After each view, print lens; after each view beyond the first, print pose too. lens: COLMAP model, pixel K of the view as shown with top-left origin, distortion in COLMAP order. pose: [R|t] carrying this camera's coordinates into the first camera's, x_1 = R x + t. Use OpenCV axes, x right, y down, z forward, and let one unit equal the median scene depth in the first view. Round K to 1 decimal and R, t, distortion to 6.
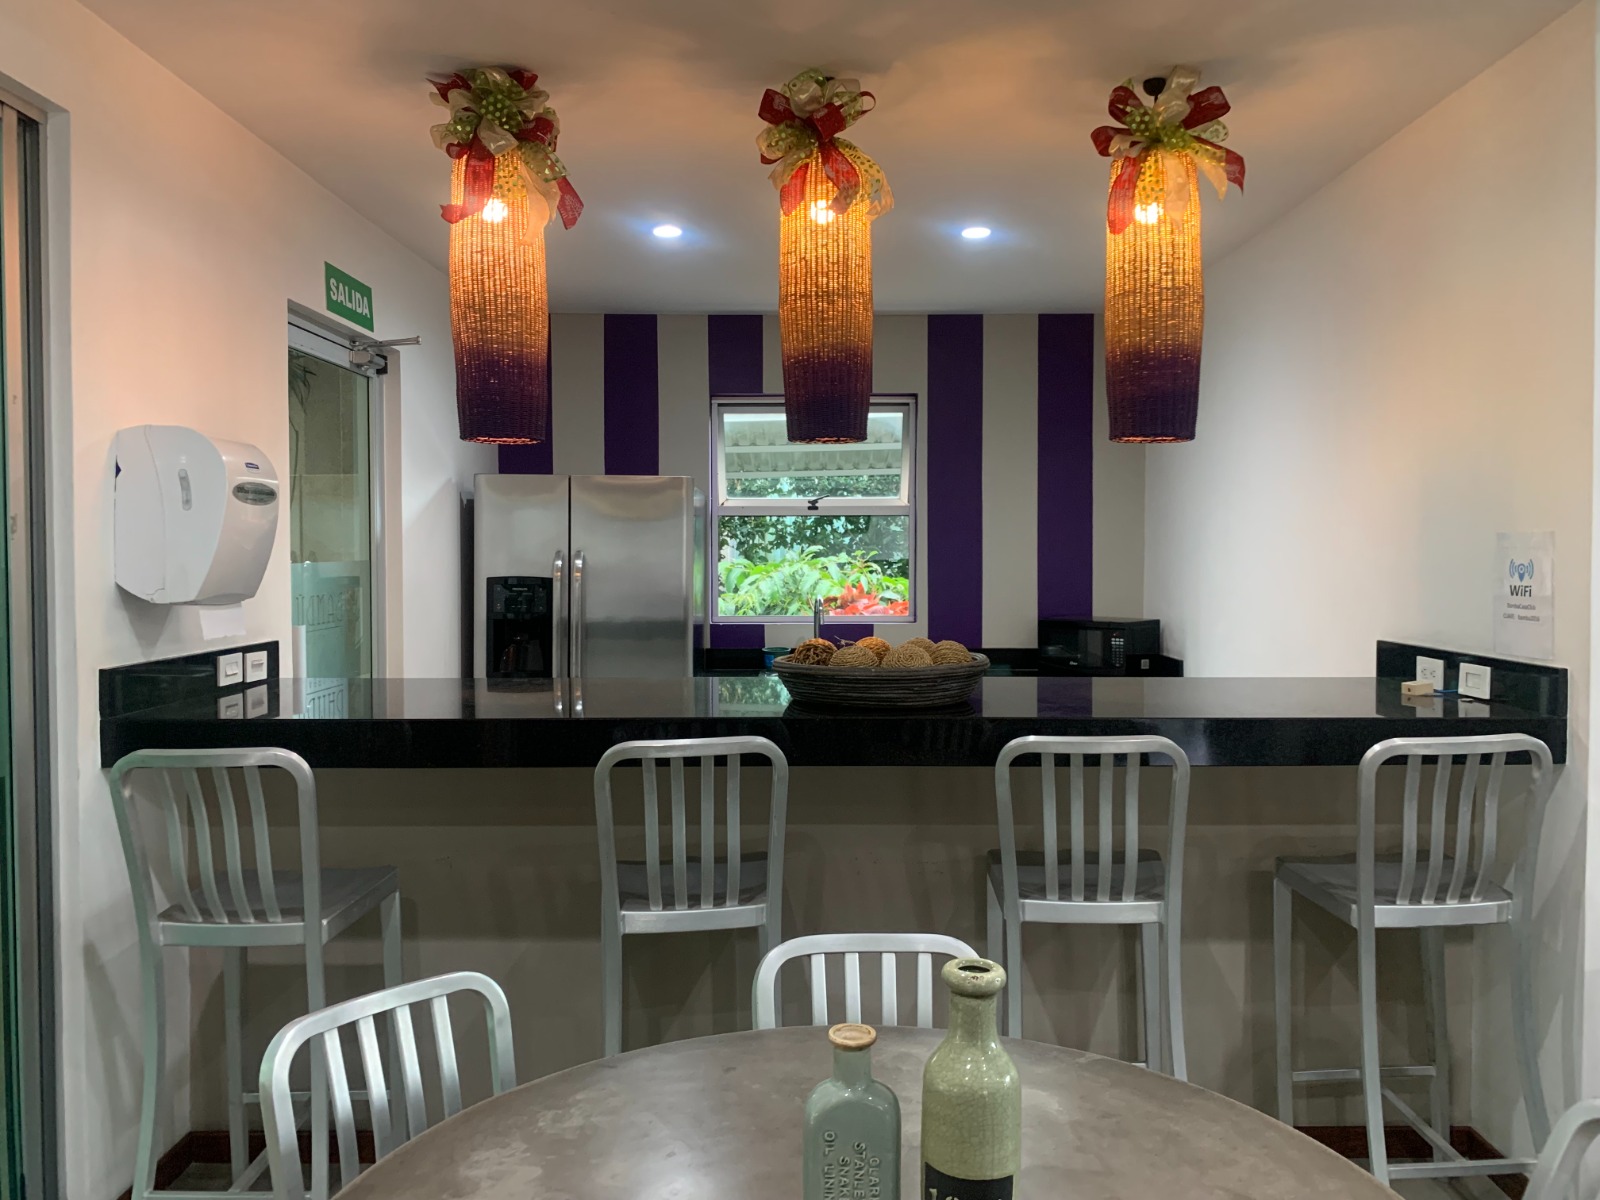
lens RADIAL K [[1221.1, 0, 760.1], [0, 1221.1, 598.7], [0, 0, 1]] dist [0.119422, -0.208799]
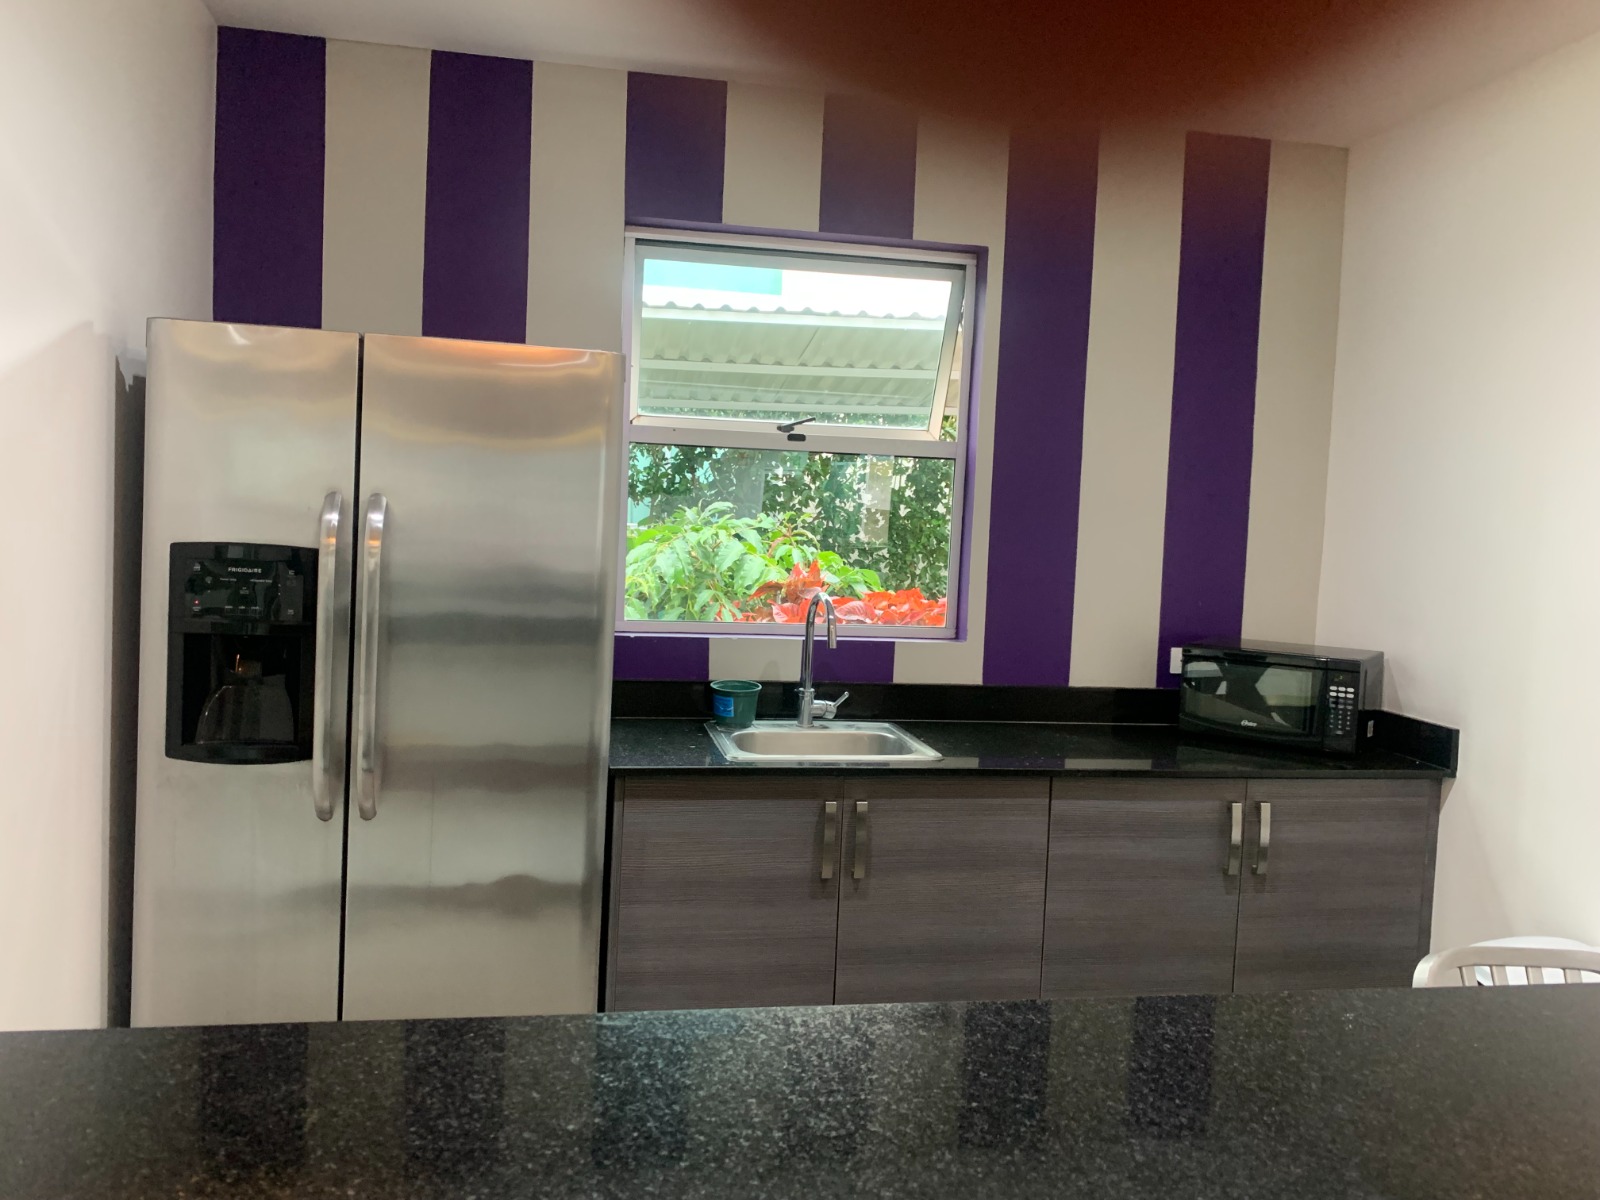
lens RADIAL K [[1218.2, 0, 768.8], [0, 1218.2, 594.1], [0, 0, 1]] dist [-0.007629, -0.005140]
pose [[0.979884, 0.028492, 0.197526, -0.081368], [-0.035182, 0.998917, 0.030441, -0.017735], [-0.196445, -0.036778, 0.979825, 0.450633]]
